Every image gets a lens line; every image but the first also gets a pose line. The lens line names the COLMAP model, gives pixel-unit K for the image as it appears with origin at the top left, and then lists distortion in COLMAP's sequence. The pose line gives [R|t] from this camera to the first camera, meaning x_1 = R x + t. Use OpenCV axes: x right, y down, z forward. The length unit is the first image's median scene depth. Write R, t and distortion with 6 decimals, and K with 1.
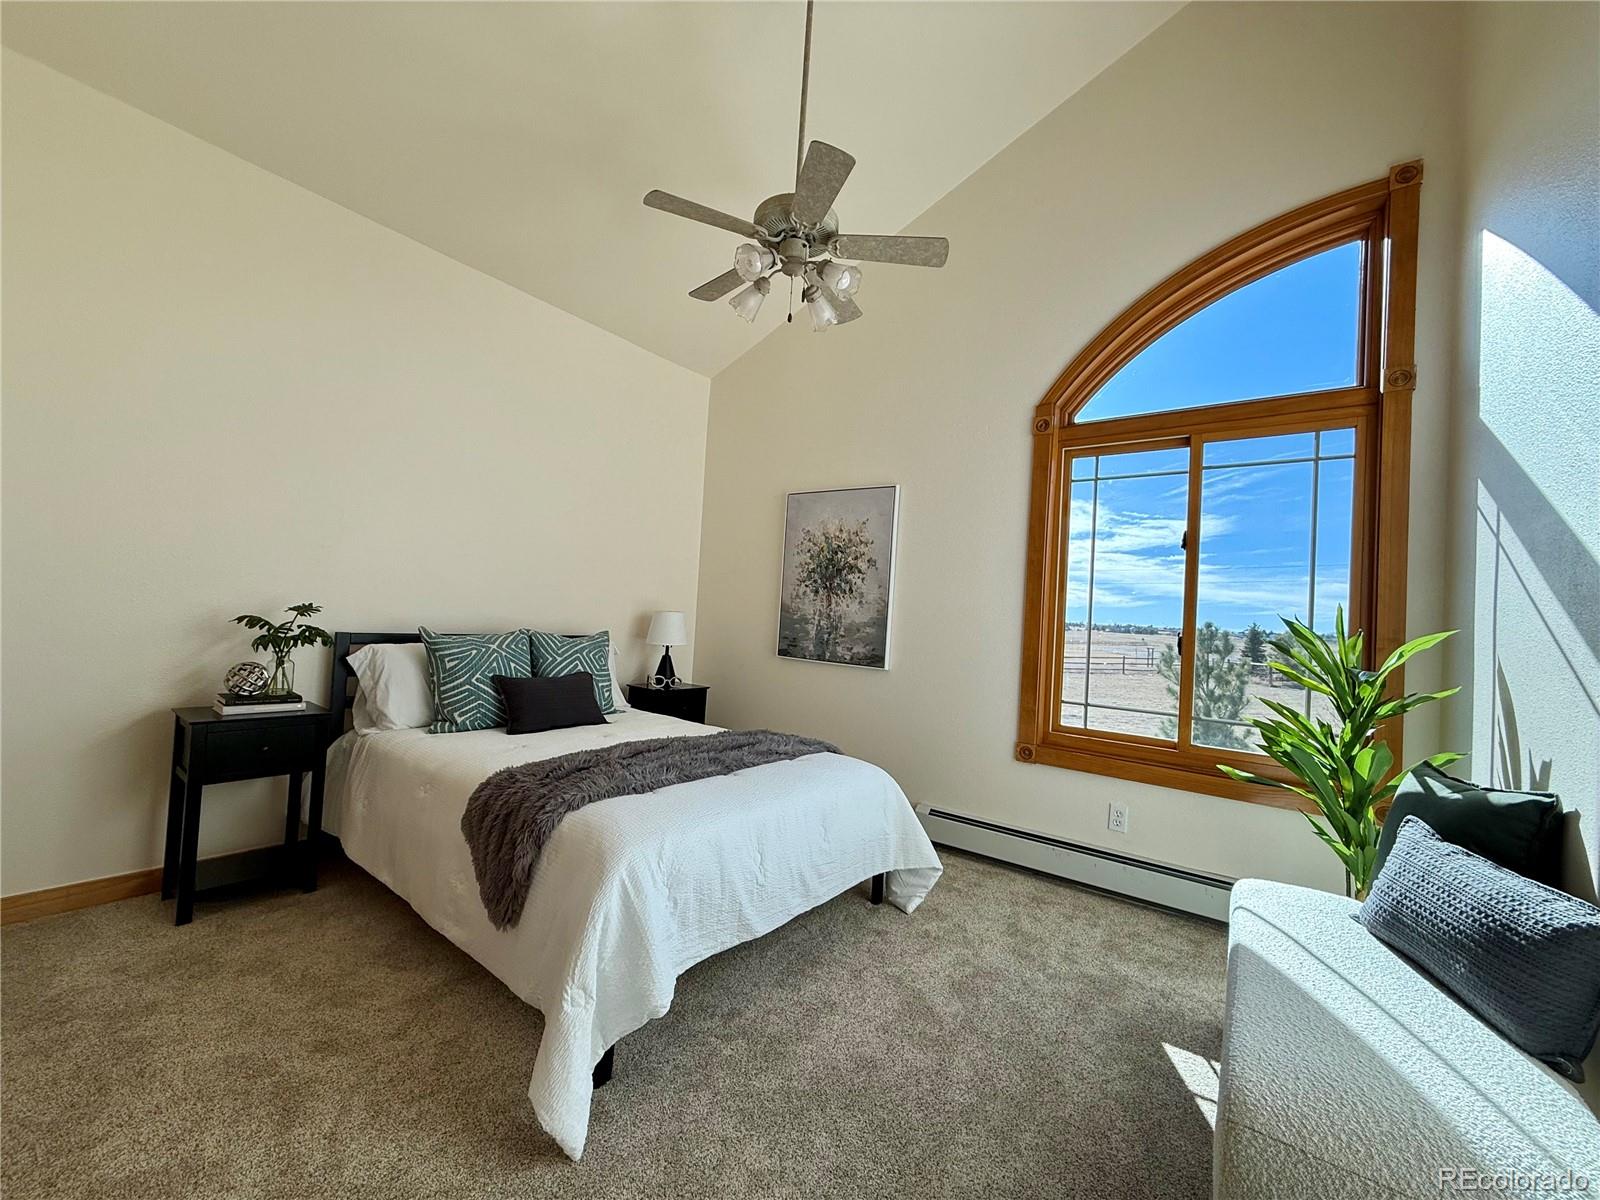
lens RADIAL K [[642.4, 0, 799.3], [0, 642.4, 600.2], [0, 0, 1]] dist [-0.003828, -0.000108]
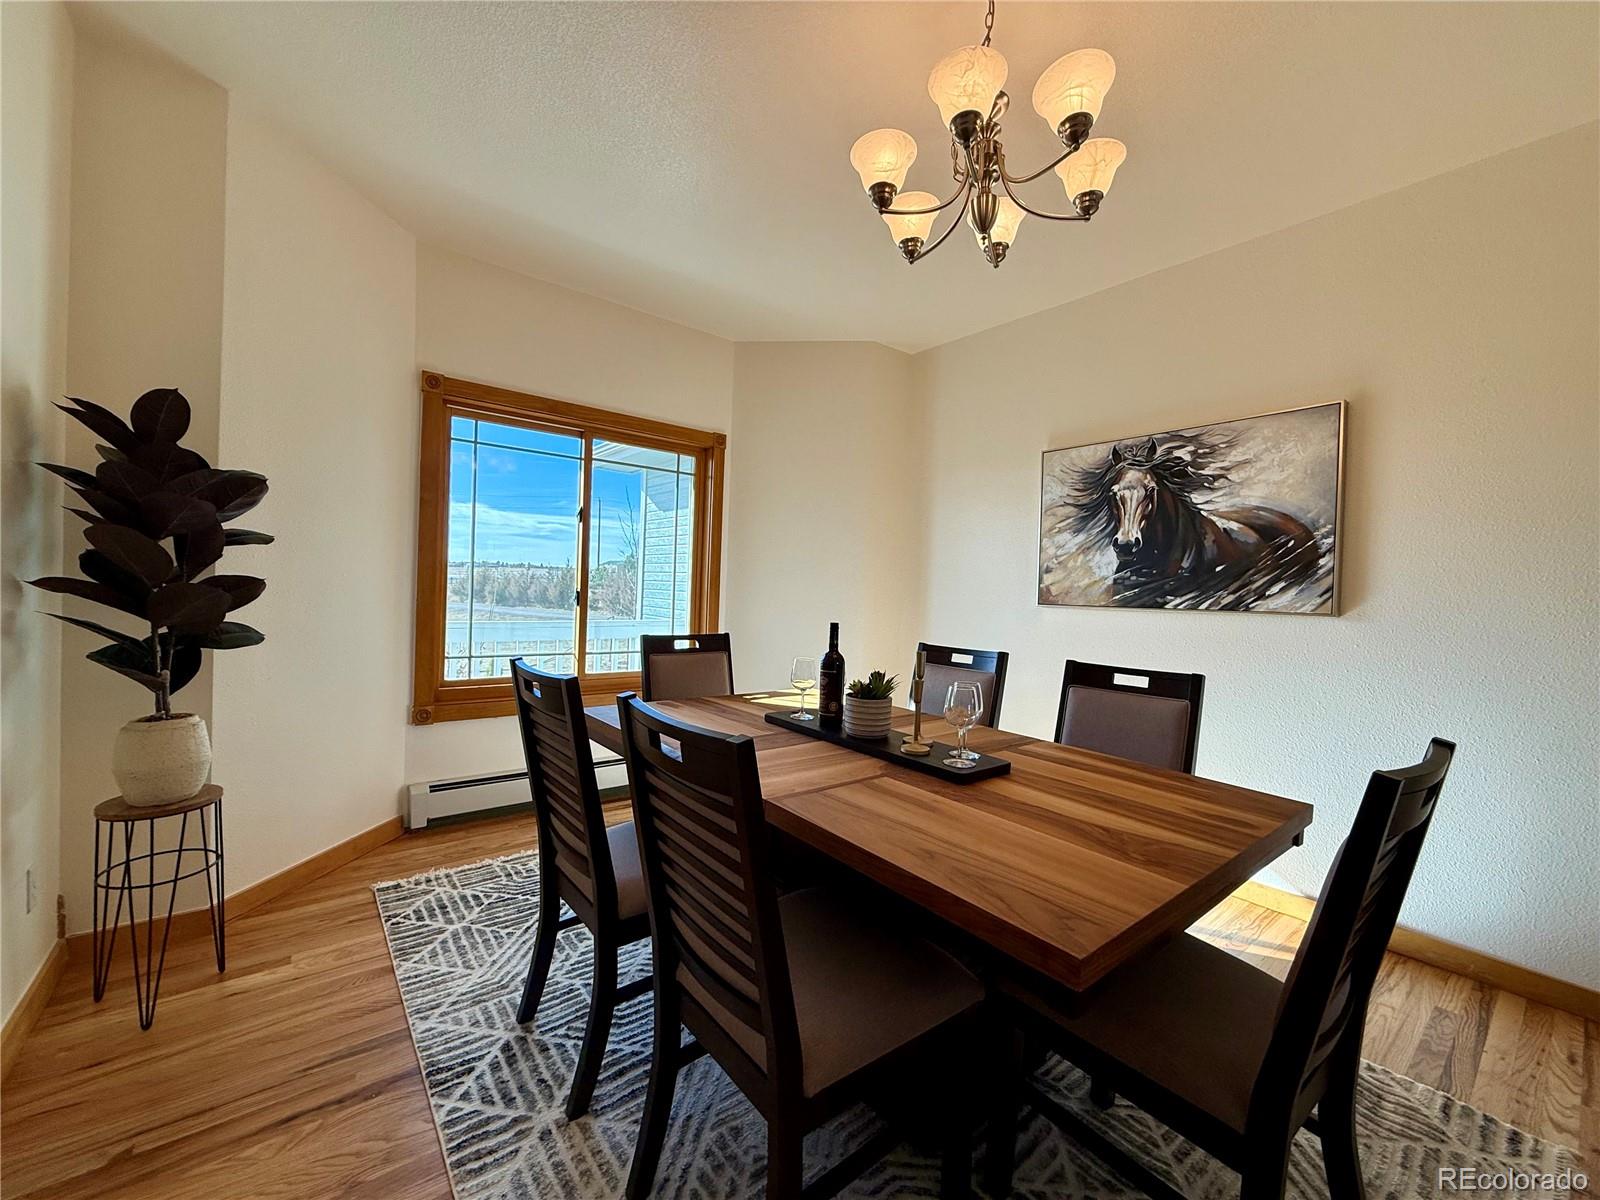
lens RADIAL K [[642.4, 0, 799.2], [0, 642.4, 599.4], [0, 0, 1]] dist [-0.003828, -0.000108]
pose [[0.241480, -0.050995, 0.969065, -0.437315], [-0.043237, 0.997061, 0.063242, -0.020575], [-0.969442, -0.057171, 0.238566, 0.232136]]
